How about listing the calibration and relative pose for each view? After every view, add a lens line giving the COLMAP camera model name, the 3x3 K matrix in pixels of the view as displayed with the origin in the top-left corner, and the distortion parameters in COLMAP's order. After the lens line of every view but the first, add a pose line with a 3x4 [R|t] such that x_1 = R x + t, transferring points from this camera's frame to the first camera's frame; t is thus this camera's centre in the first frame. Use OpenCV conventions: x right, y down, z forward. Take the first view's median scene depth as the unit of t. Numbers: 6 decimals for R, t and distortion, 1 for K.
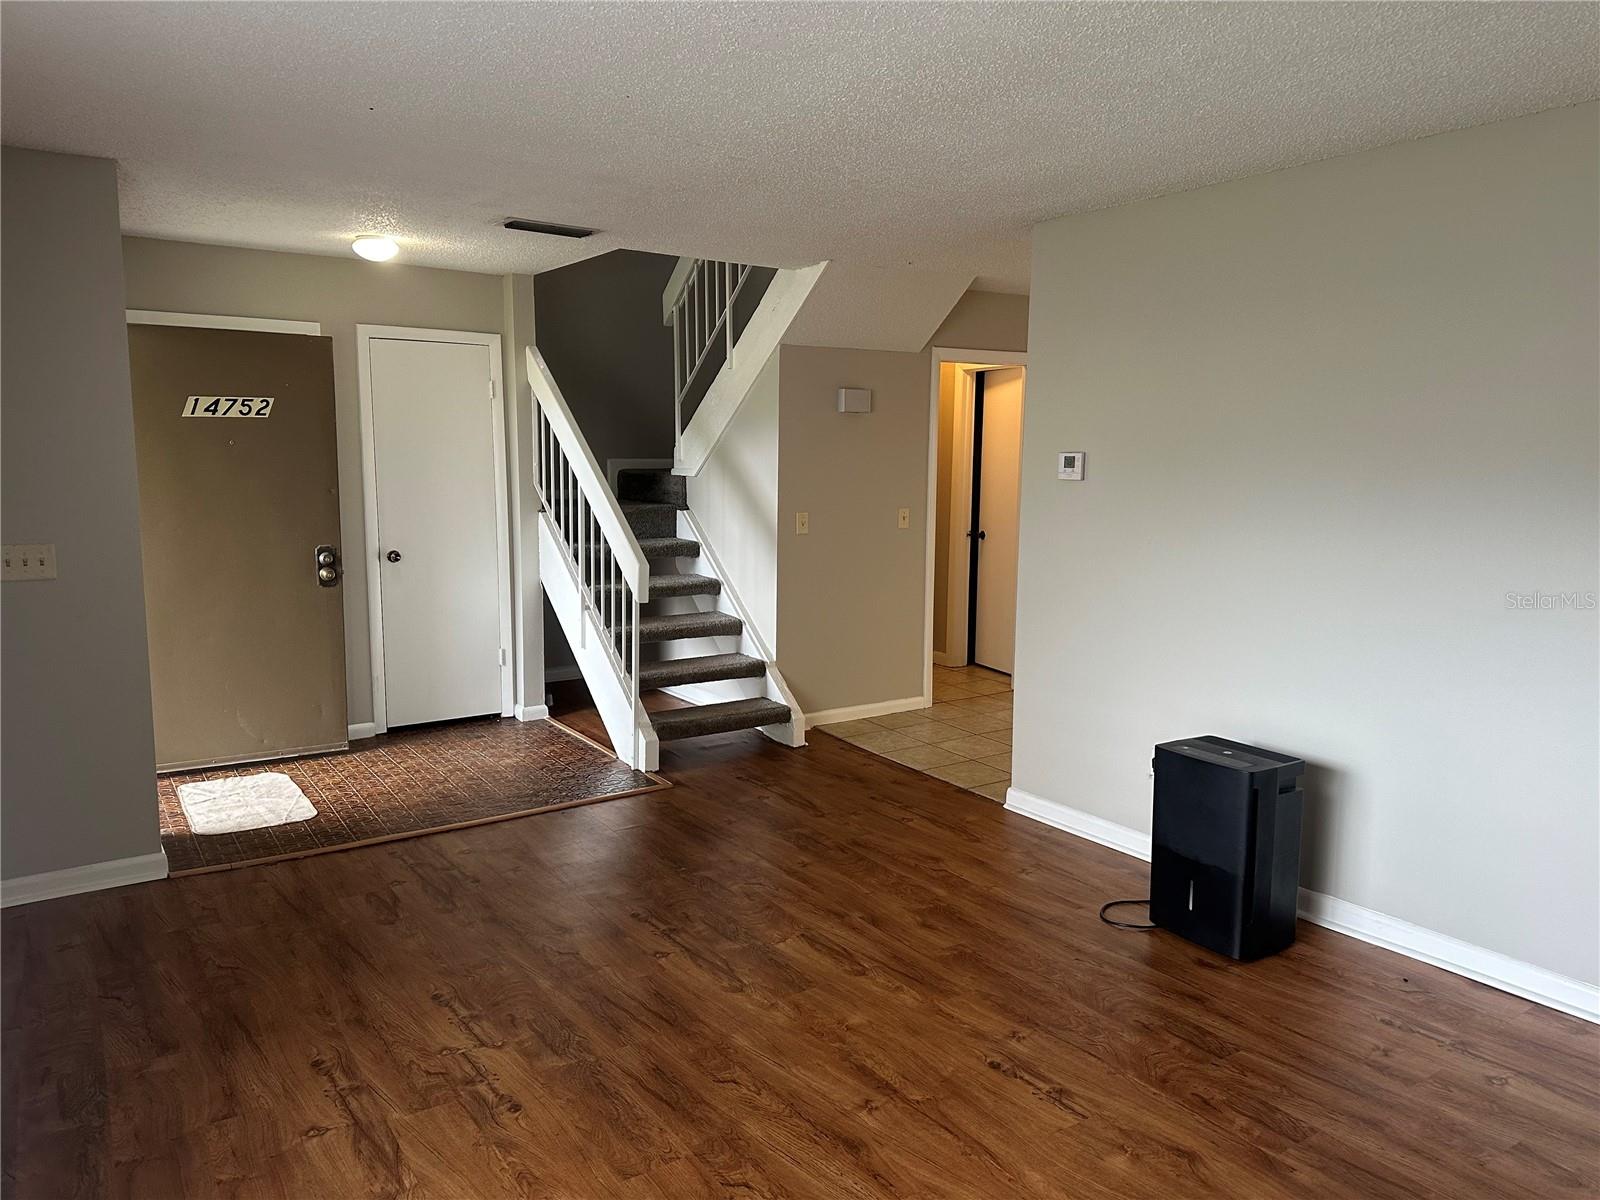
lens RADIAL K [[1115.2, 0, 800.2], [0, 1115.2, 601.4], [0, 0, 1]] dist [0.049160, -0.003795]
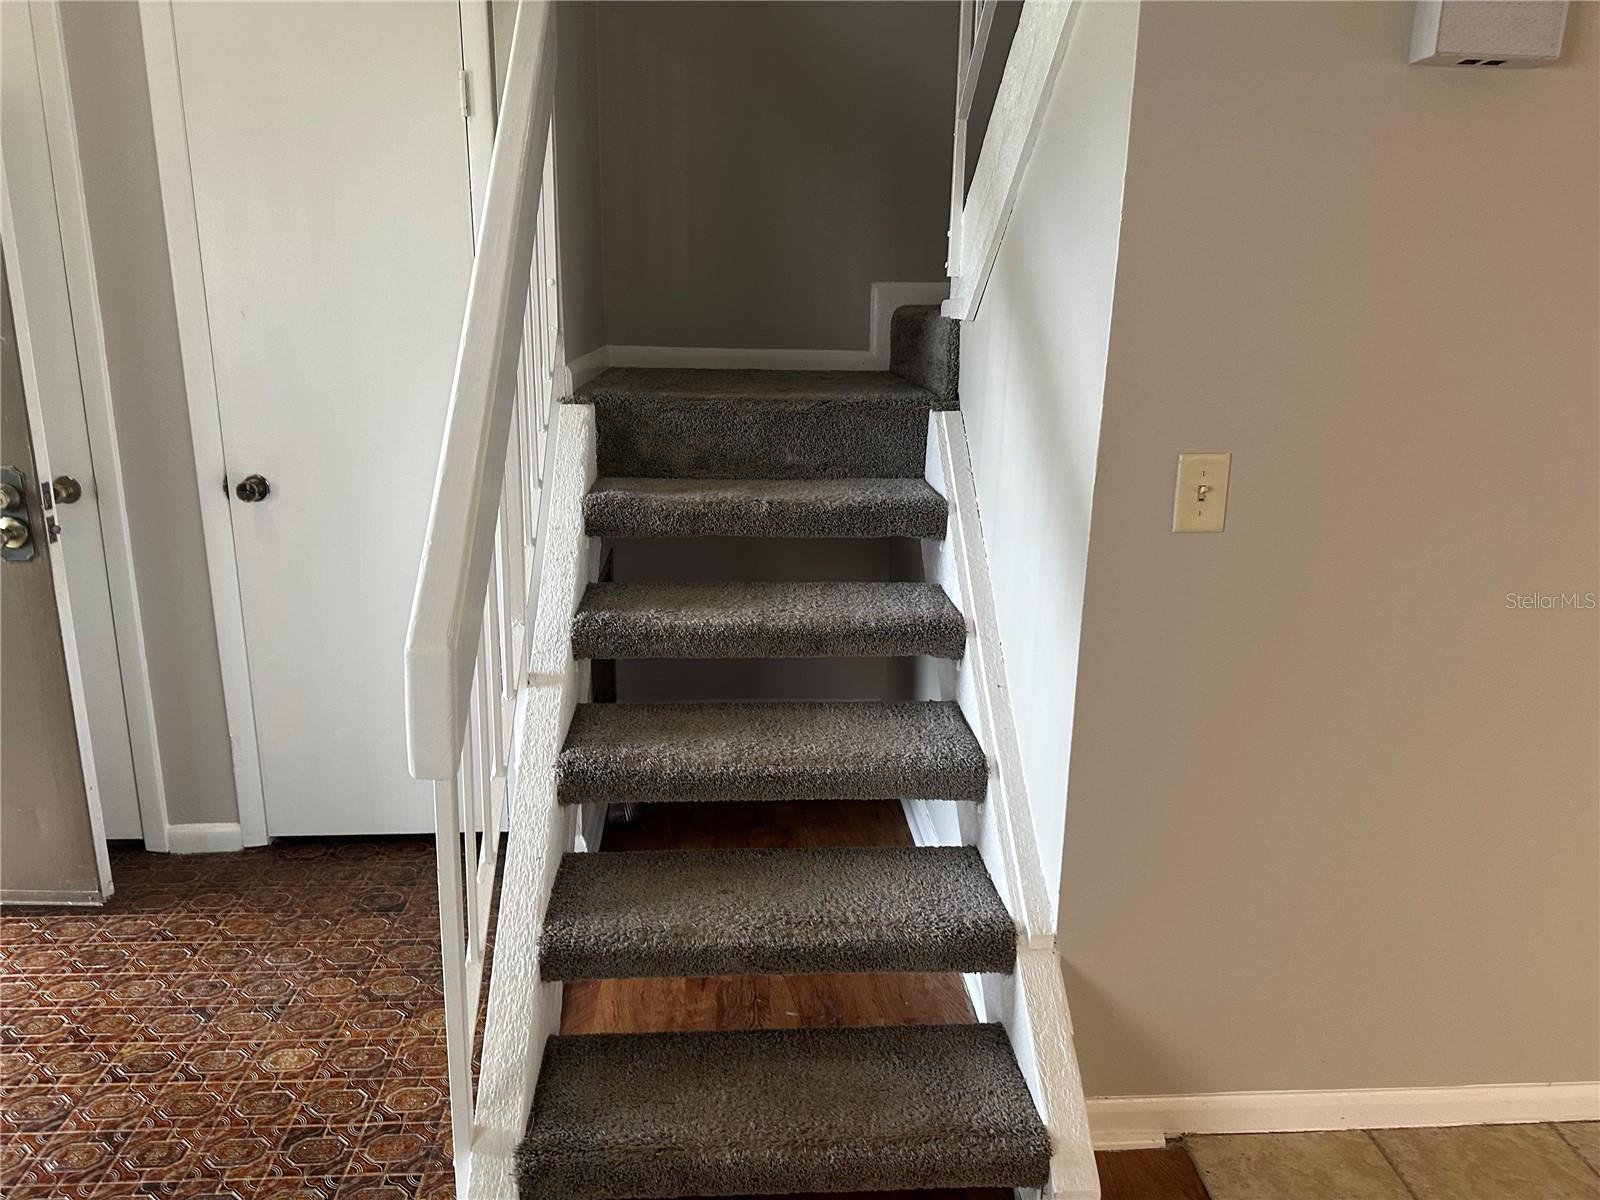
lens RADIAL K [[1115.2, 0, 796.1], [0, 1115.2, 594.6], [0, 0, 1]] dist [0.049160, -0.003795]
pose [[0.864538, 0.132617, -0.484754, 0.054939], [-0.071610, 0.987220, 0.142365, -0.077486], [0.497439, -0.088367, 0.862986, 0.698939]]
